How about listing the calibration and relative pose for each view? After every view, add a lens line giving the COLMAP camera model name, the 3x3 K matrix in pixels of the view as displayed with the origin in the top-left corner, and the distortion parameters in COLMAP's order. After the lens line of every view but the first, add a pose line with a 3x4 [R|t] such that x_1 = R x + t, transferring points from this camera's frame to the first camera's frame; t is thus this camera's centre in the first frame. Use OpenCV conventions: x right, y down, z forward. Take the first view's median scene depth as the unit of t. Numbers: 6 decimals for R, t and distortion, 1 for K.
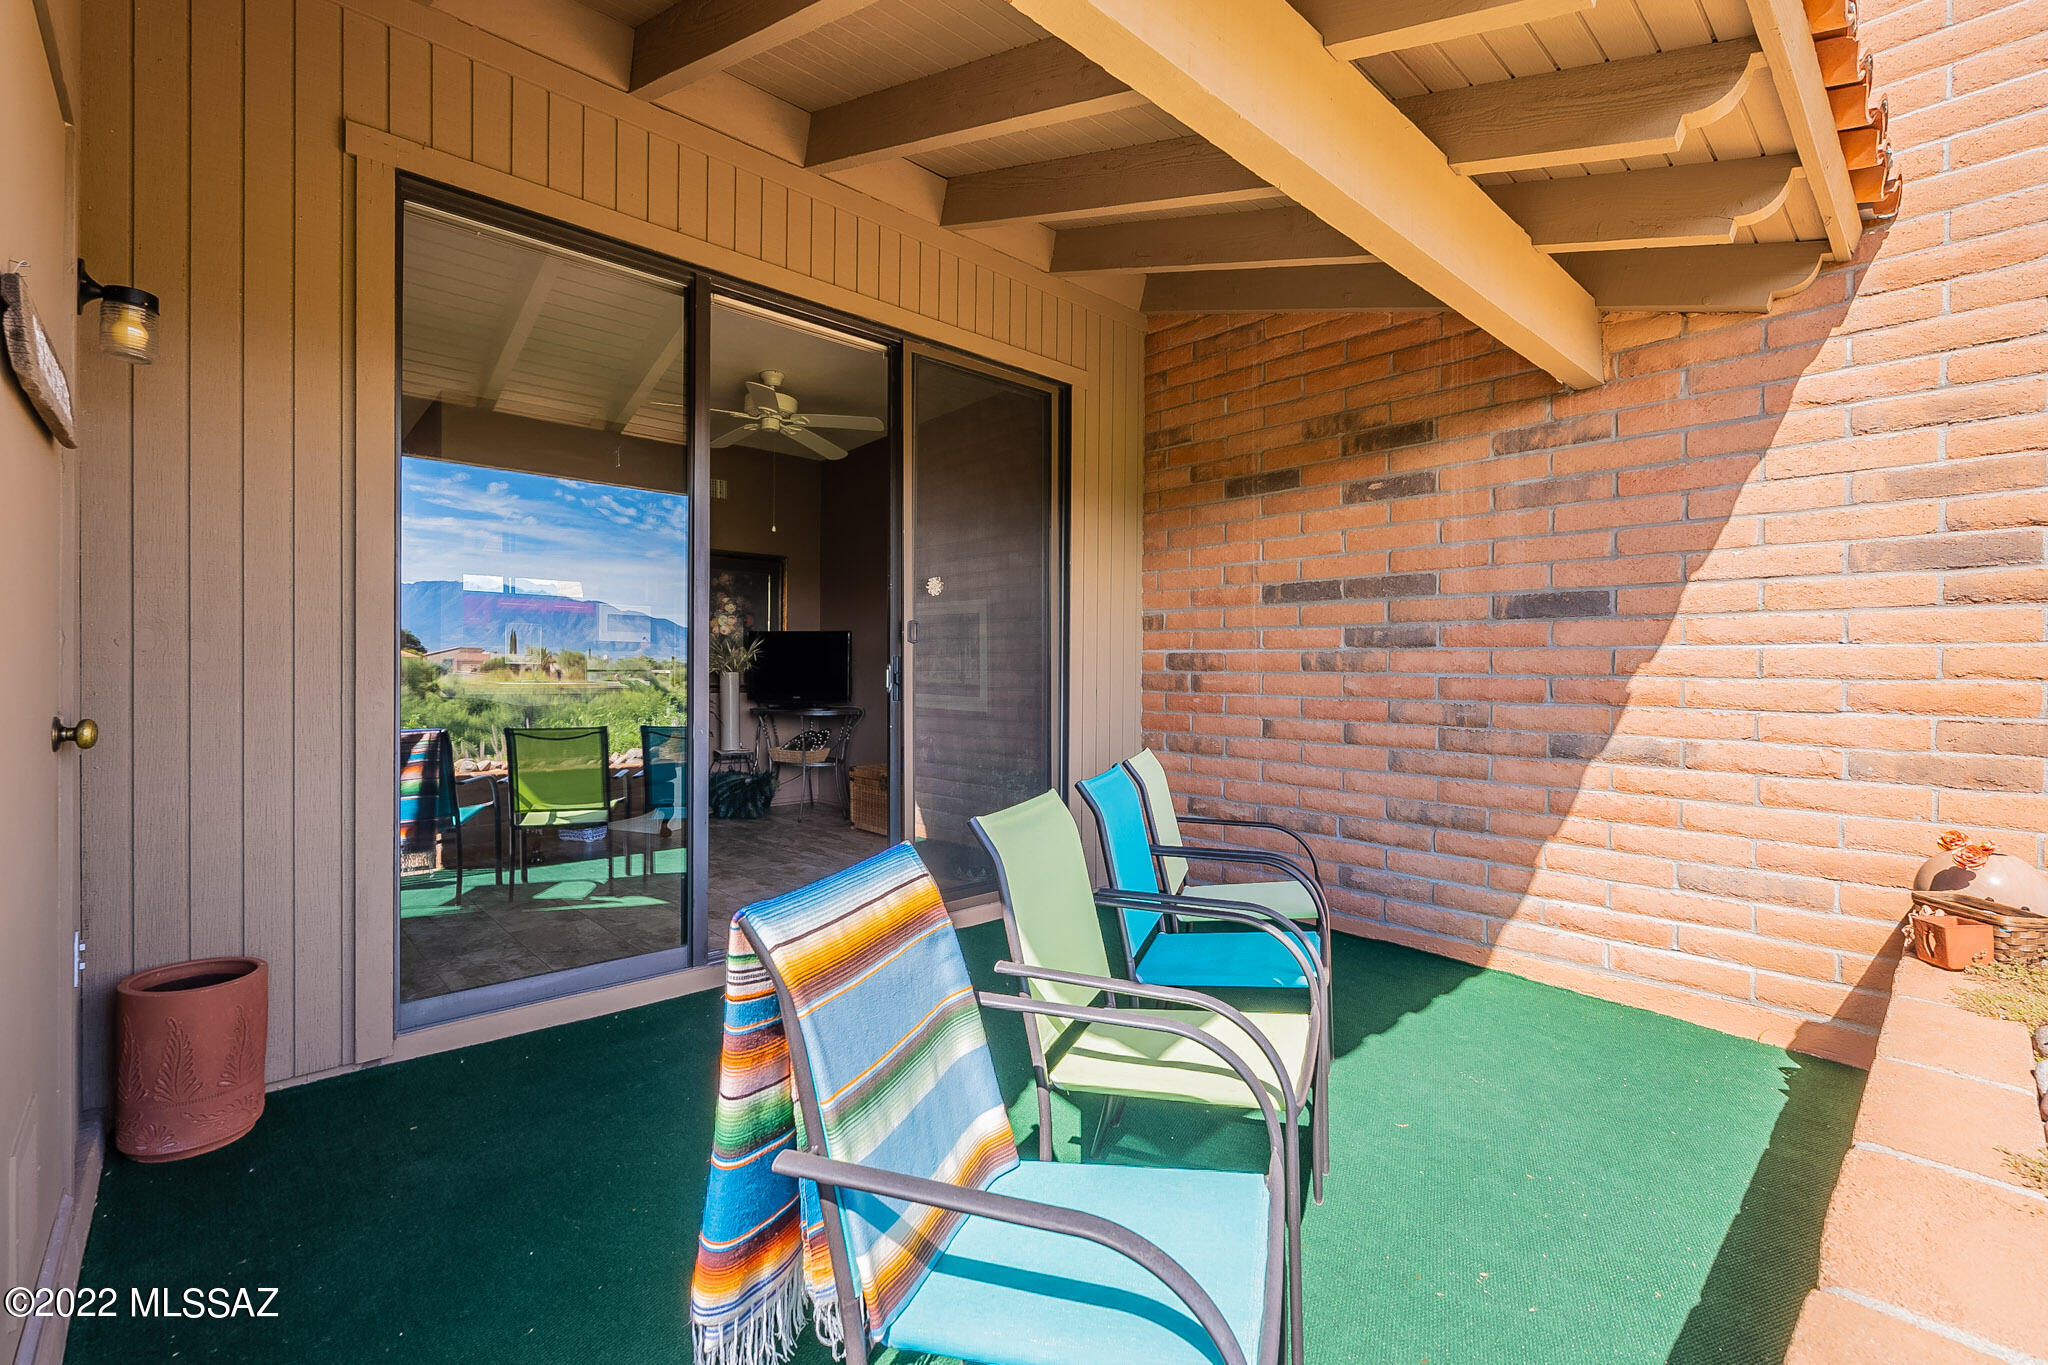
lens RADIAL K [[899.6, 0, 1018.0], [0, 899.6, 665.7], [0, 0, 1]] dist [-0.003762, 0.000512]
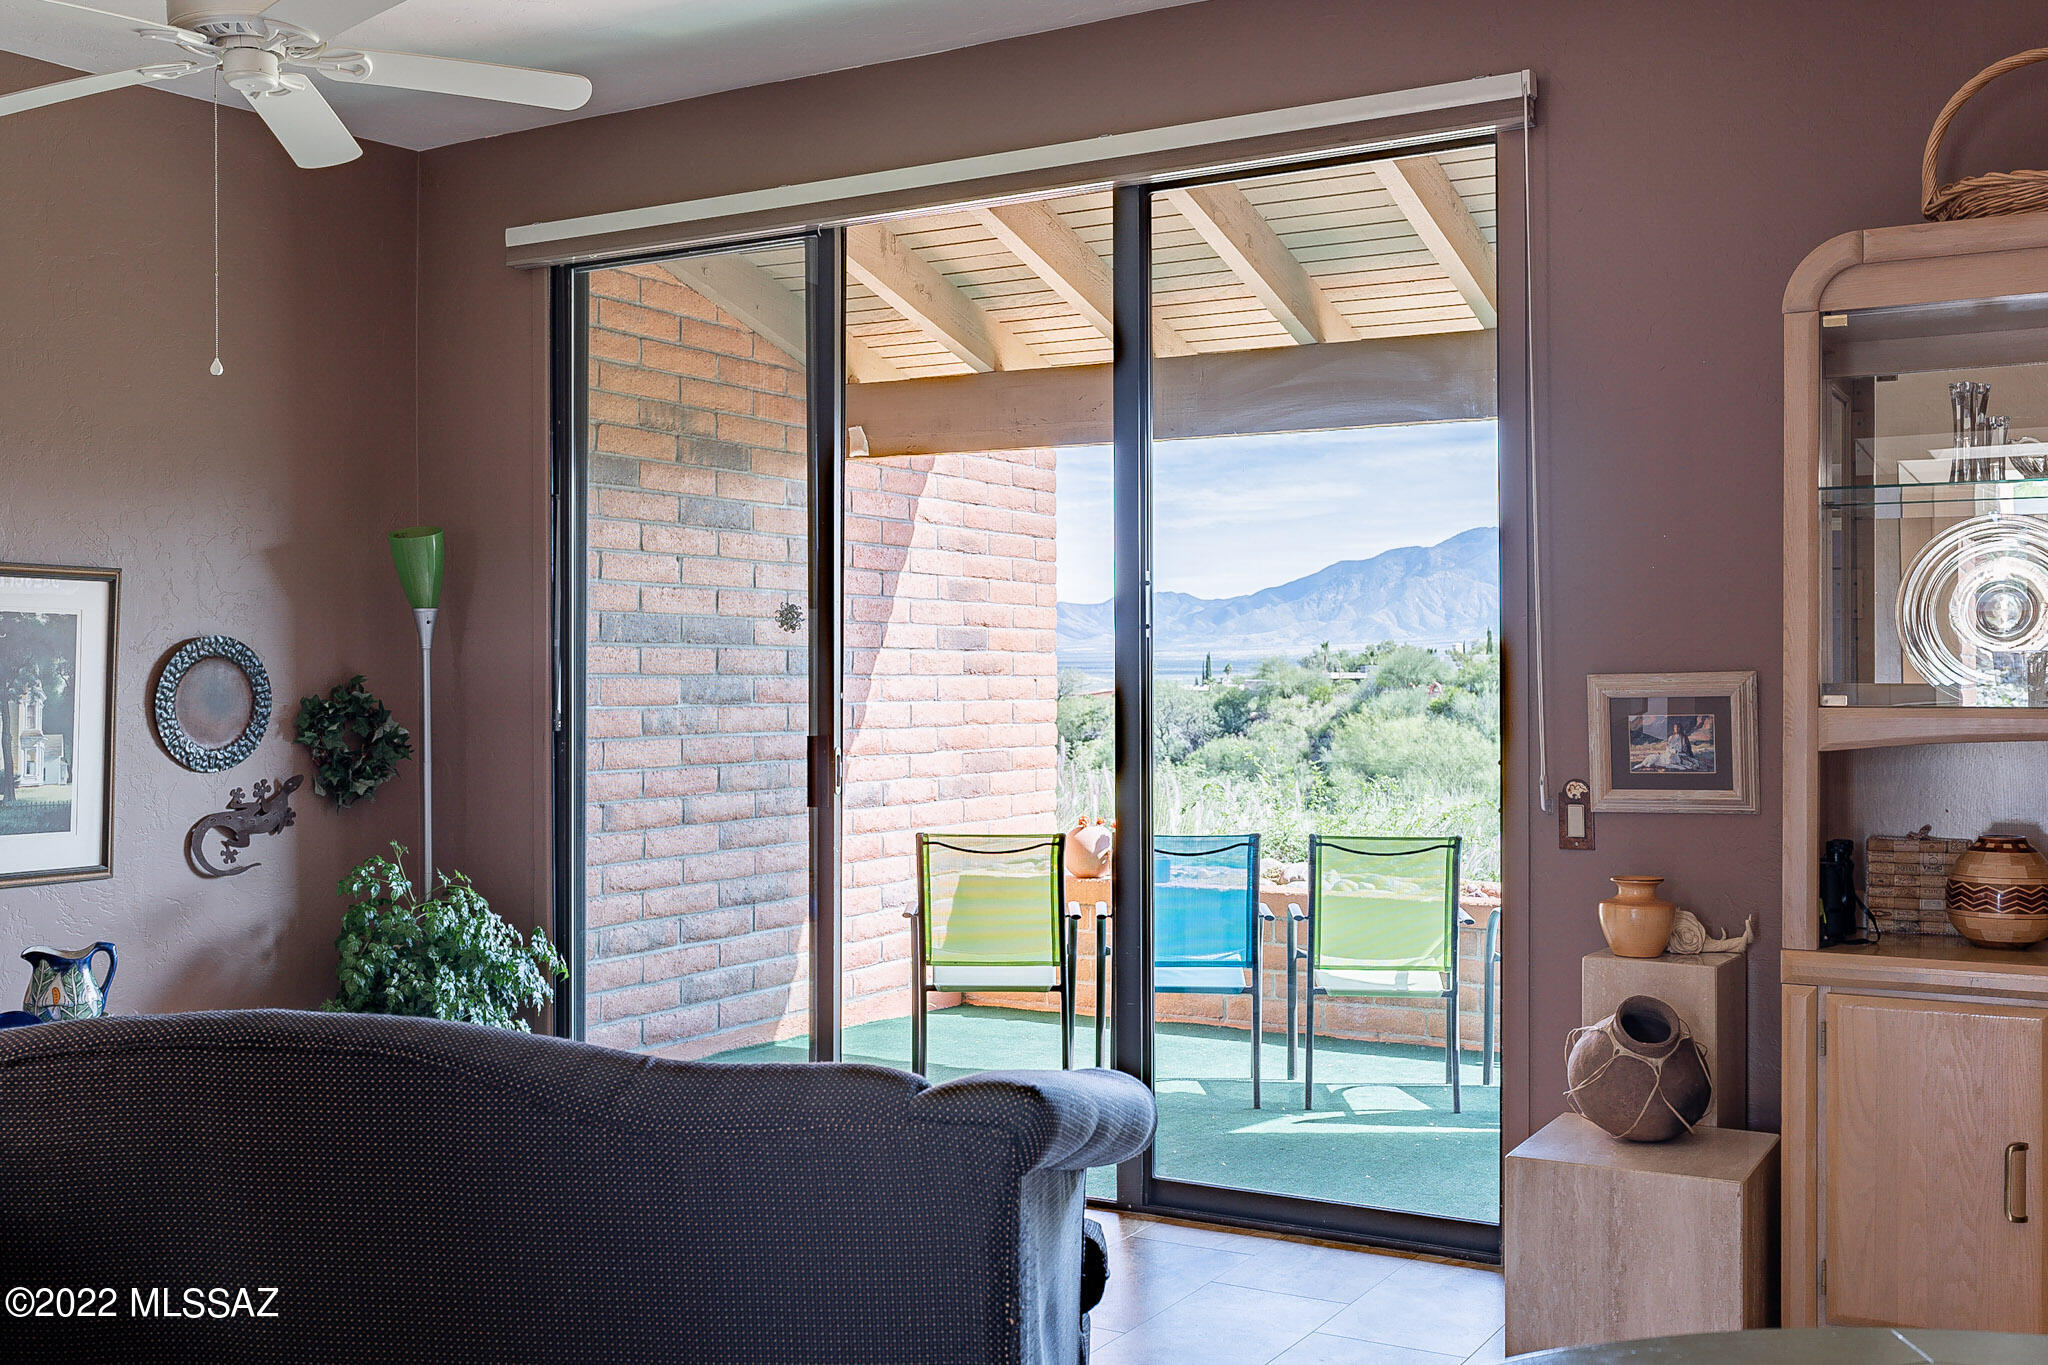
lens RADIAL K [[2050.5, 0, 1021.1], [0, 2050.5, 678.0], [0, 0, 1]] dist [0.005237, 0.000000]
pose [[-0.284172, -0.007372, 0.958745, -1.580791], [-0.001884, 0.999973, 0.007131, -0.062191], [-0.958771, 0.000220, -0.284178, 1.329106]]
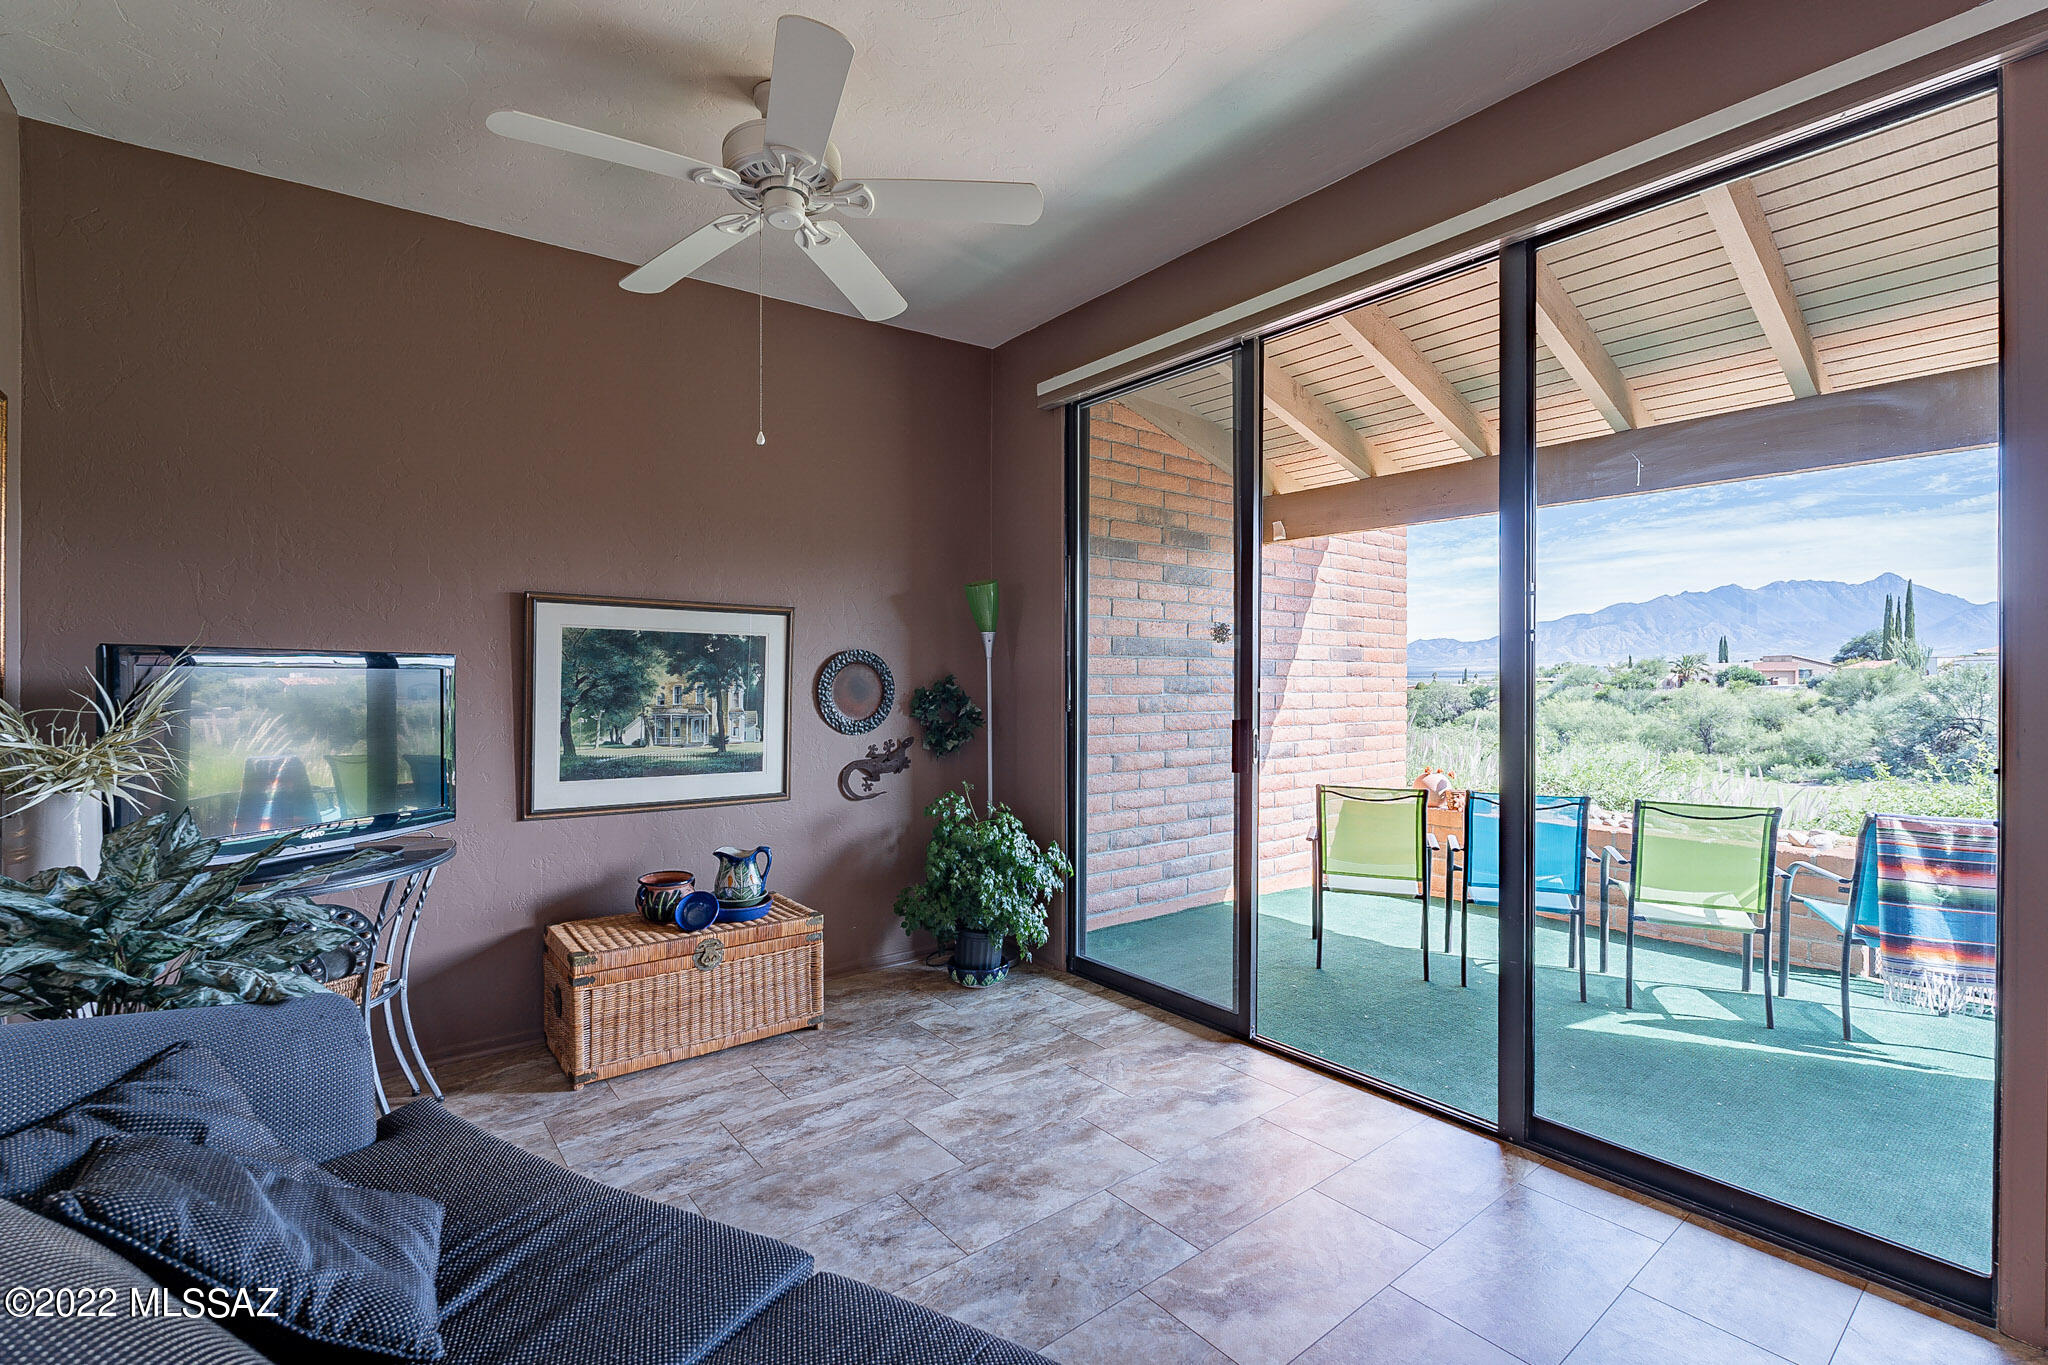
lens RADIAL K [[899.6, 0, 1023.1], [0, 899.6, 681.5], [0, 0, 1]] dist [-0.003762, 0.000512]
pose [[0.076972, -0.010131, 0.996982, -1.014493], [-0.002789, 0.999942, 0.010376, -0.055469], [-0.997029, -0.003579, 0.076939, 1.194025]]
